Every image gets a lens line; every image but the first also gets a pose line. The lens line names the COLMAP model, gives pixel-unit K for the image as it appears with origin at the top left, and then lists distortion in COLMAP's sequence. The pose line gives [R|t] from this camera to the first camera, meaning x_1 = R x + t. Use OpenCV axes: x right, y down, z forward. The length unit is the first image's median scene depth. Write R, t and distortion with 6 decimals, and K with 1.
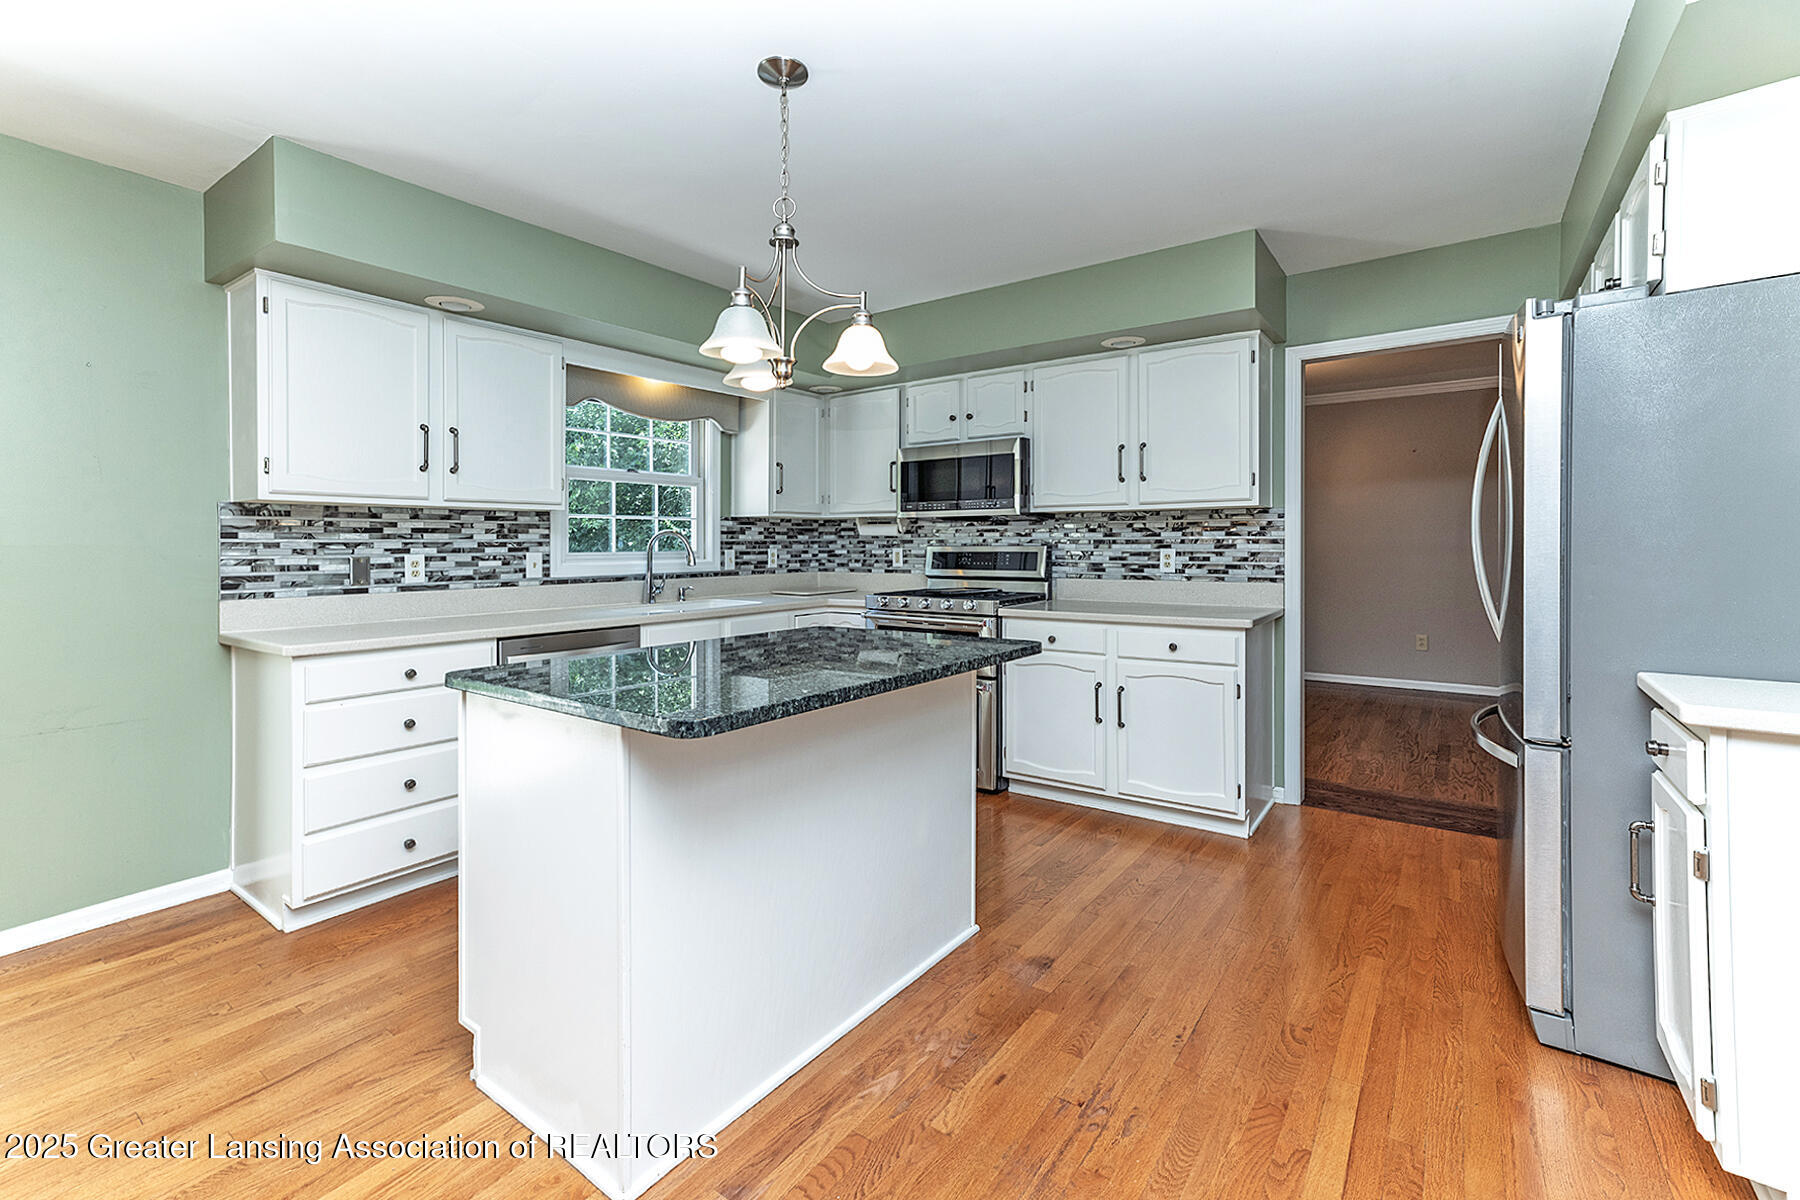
lens RADIAL K [[822.0, 0, 956.4], [0, 822.0, 550.5], [0, 0, 1]] dist [-0.003211, 0.000517]
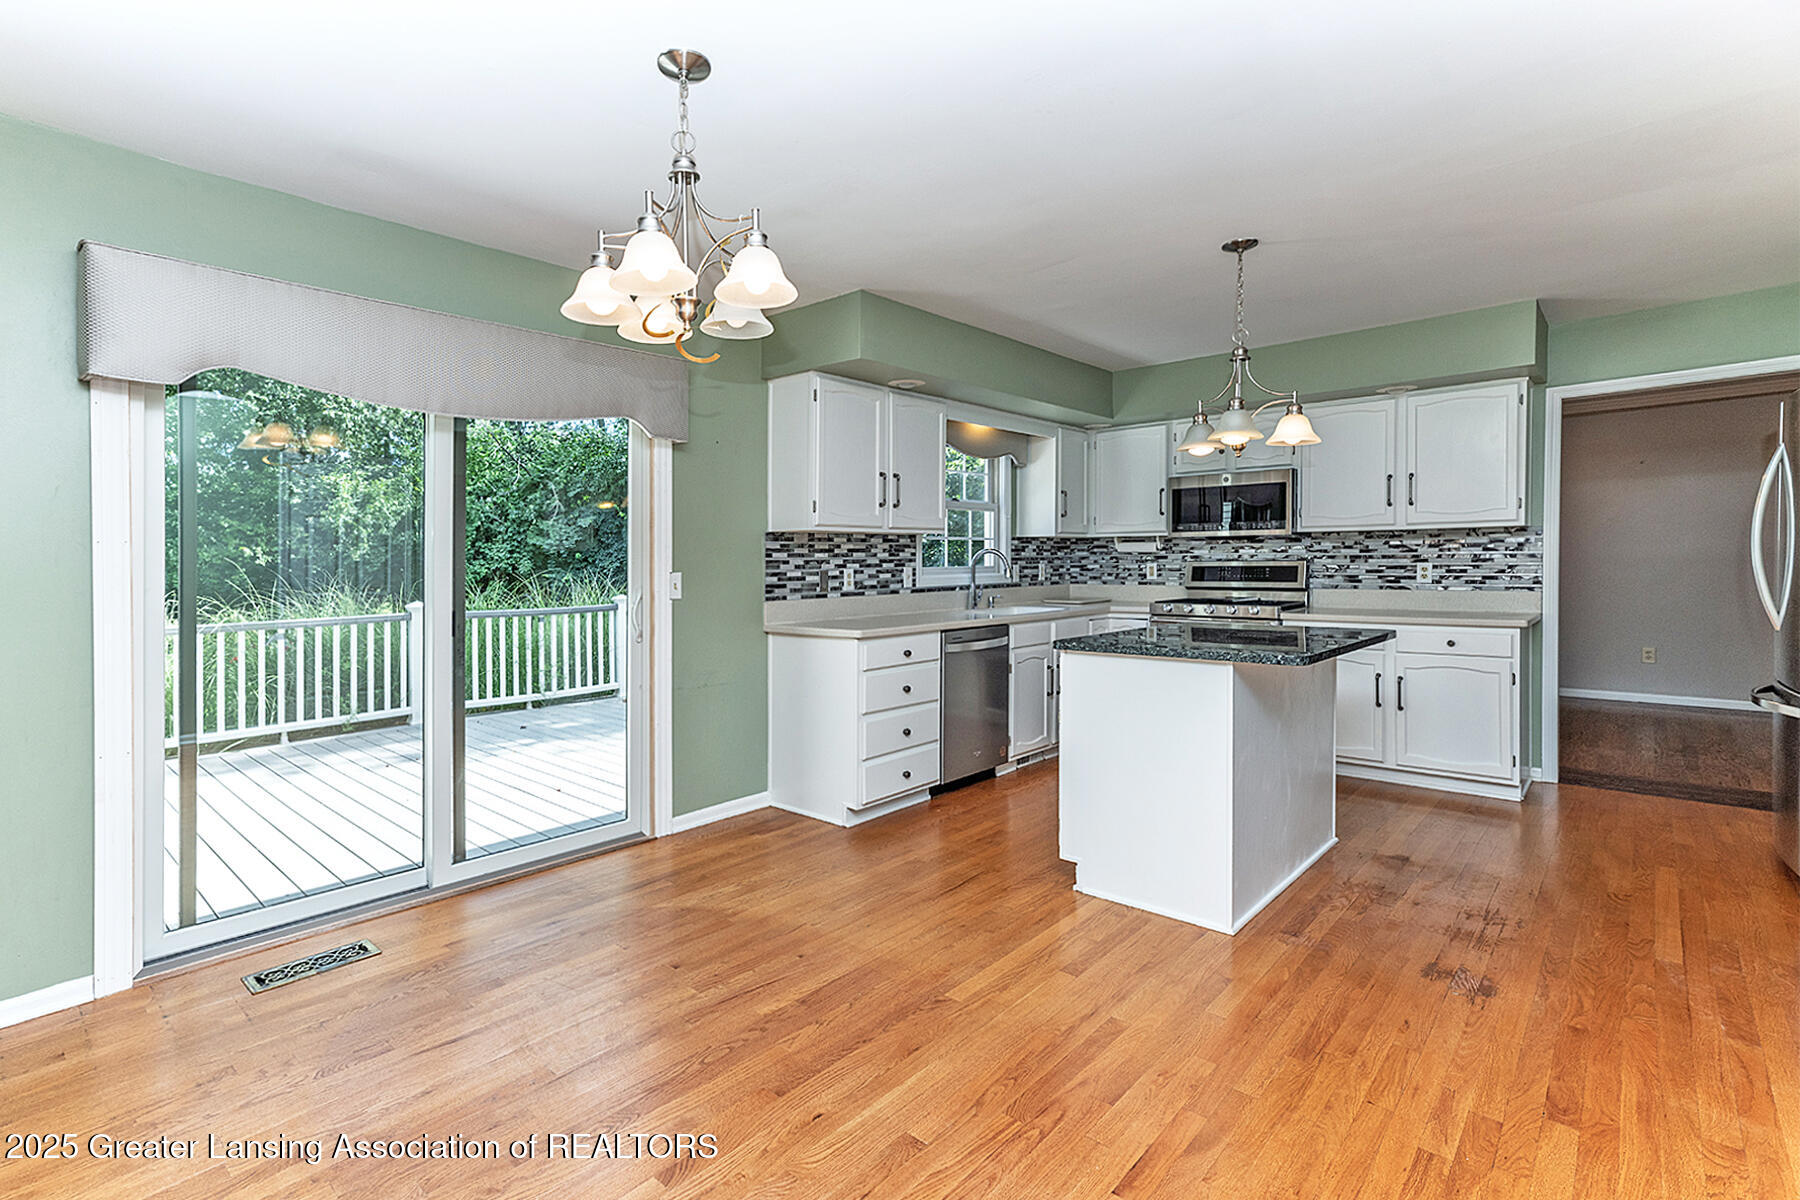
lens RADIAL K [[940.1, 0, 901.0], [0, 940.1, 580.9], [0, 0, 1]] dist [-0.016806, 0.051771]
pose [[0.993267, -0.001321, -0.115836, -0.324234], [0.003082, 0.999882, 0.015020, 0.001474], [0.115803, -0.015276, 0.993155, -0.401083]]
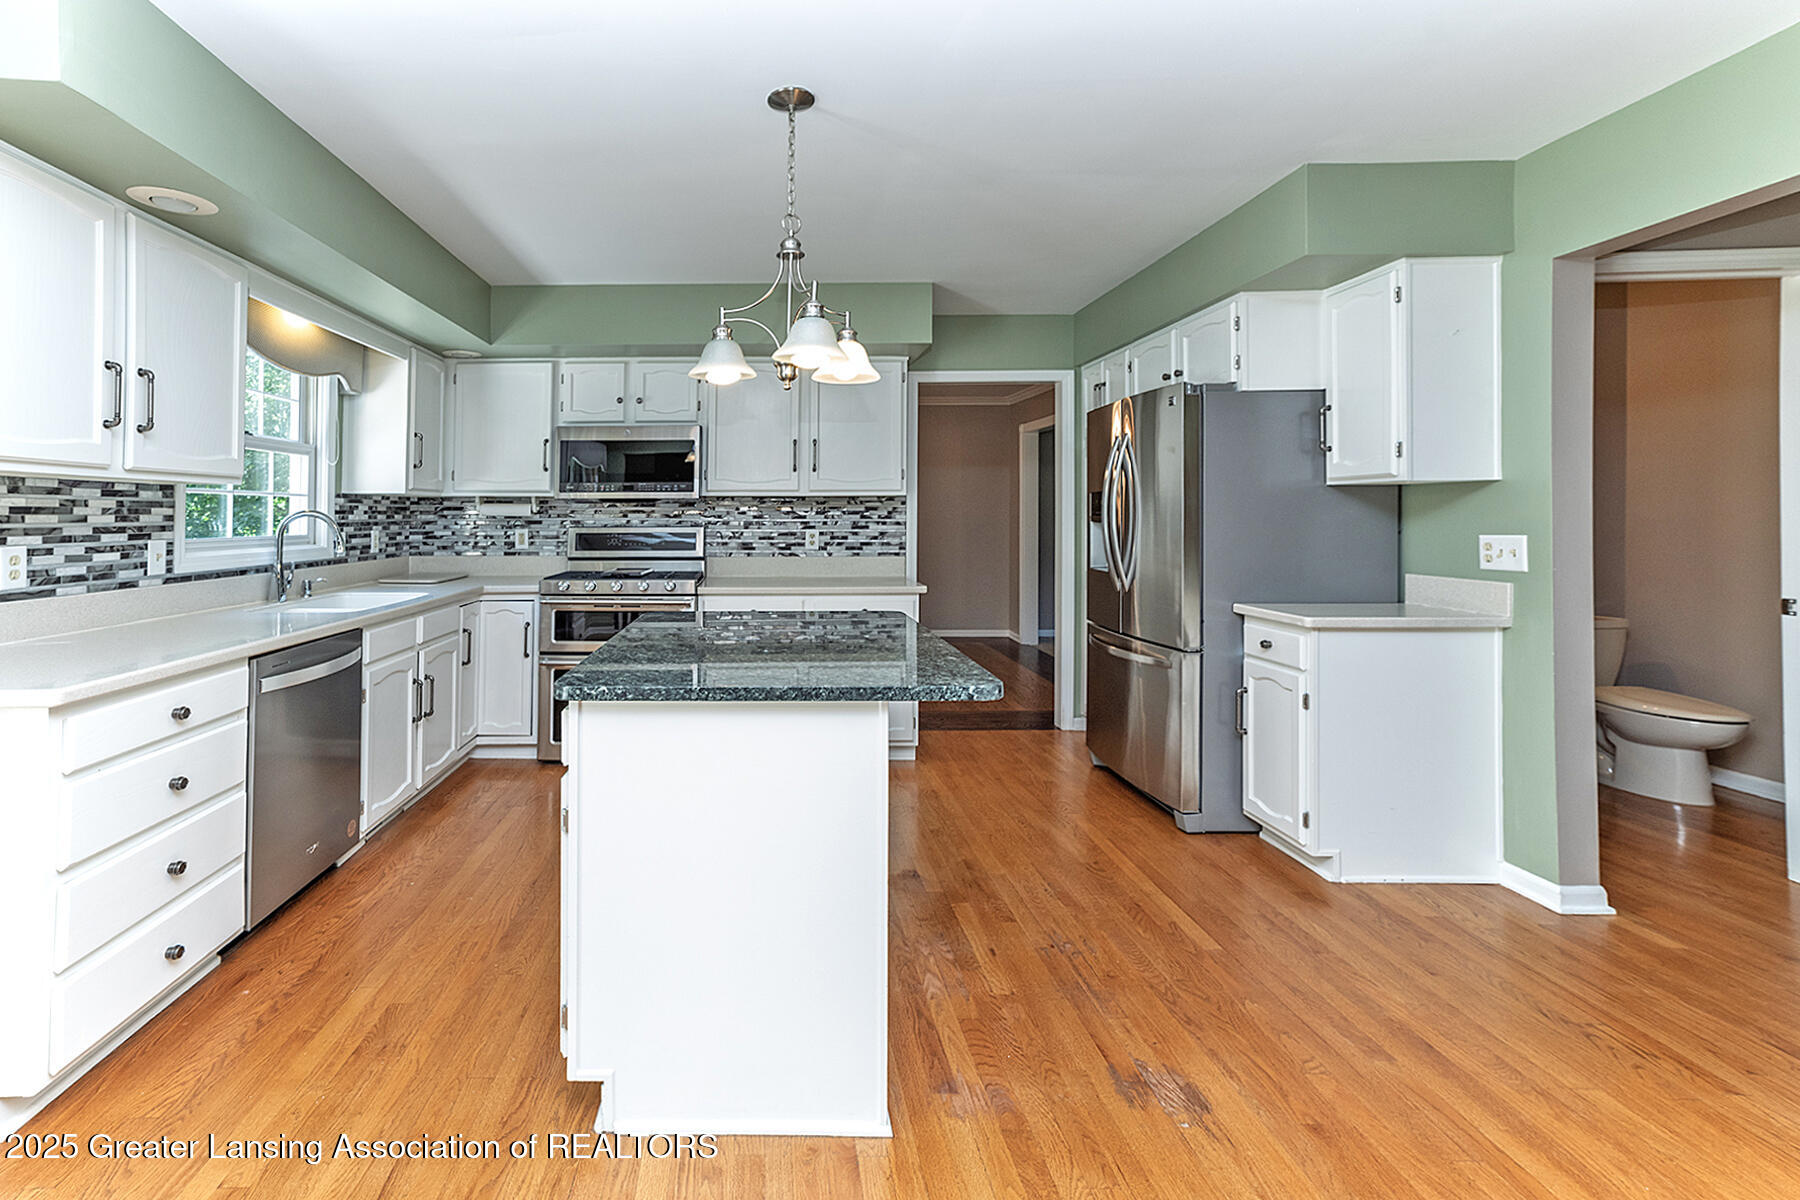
lens RADIAL K [[814.1, 0, 821.3], [0, 814.1, 511.5], [0, 0, 1]] dist [-0.031106, 0.024434]
pose [[0.807724, 0.007376, 0.589515, -0.417632], [0.002110, 0.999879, -0.015401, -0.009867], [-0.589557, 0.013683, 0.807611, 0.061502]]
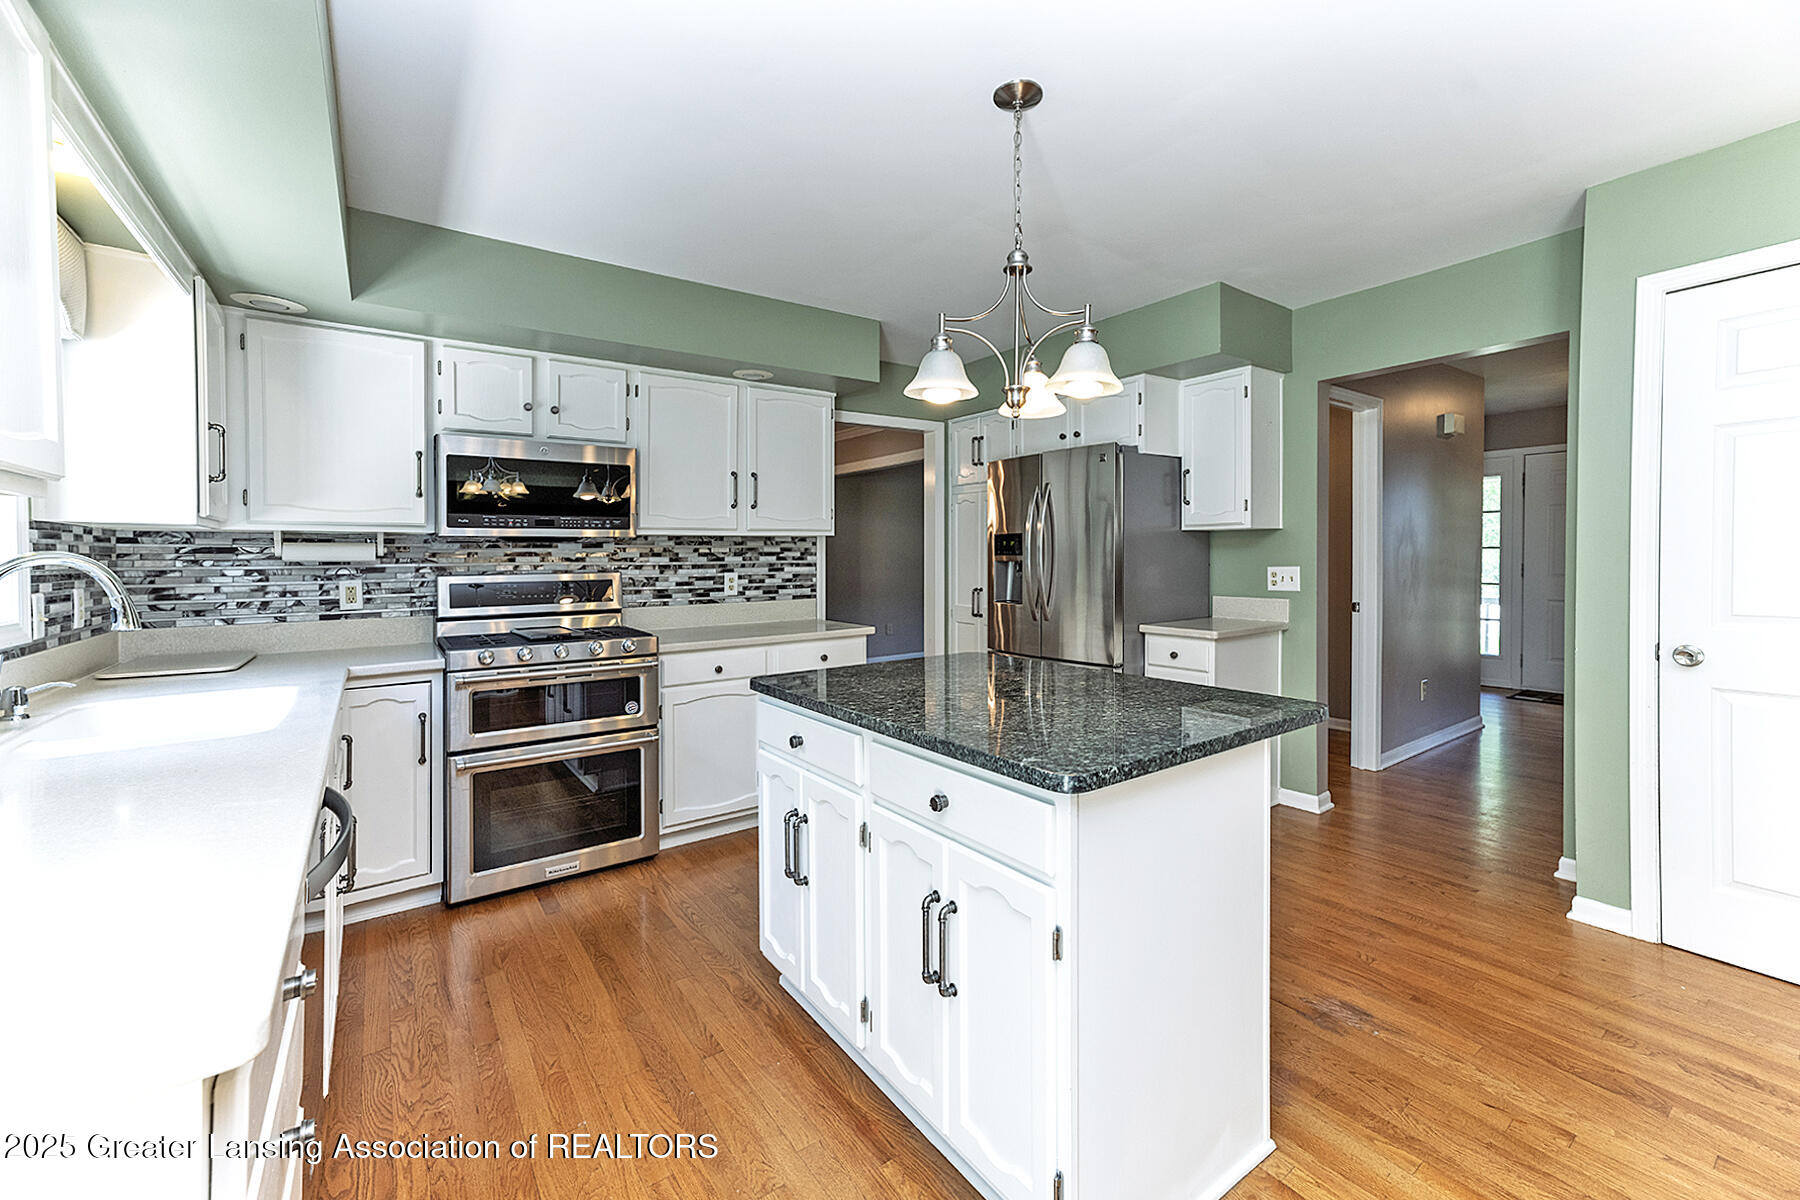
lens RADIAL K [[755.2, 0, 878.6], [0, 755.2, 577.8], [0, 0, 1]] dist [-0.001237, 0.026408]
pose [[0.323034, -0.025071, 0.946055, -0.611296], [0.016179, 0.999649, 0.020967, -0.013059], [-0.946249, 0.008533, 0.323326, 0.511057]]
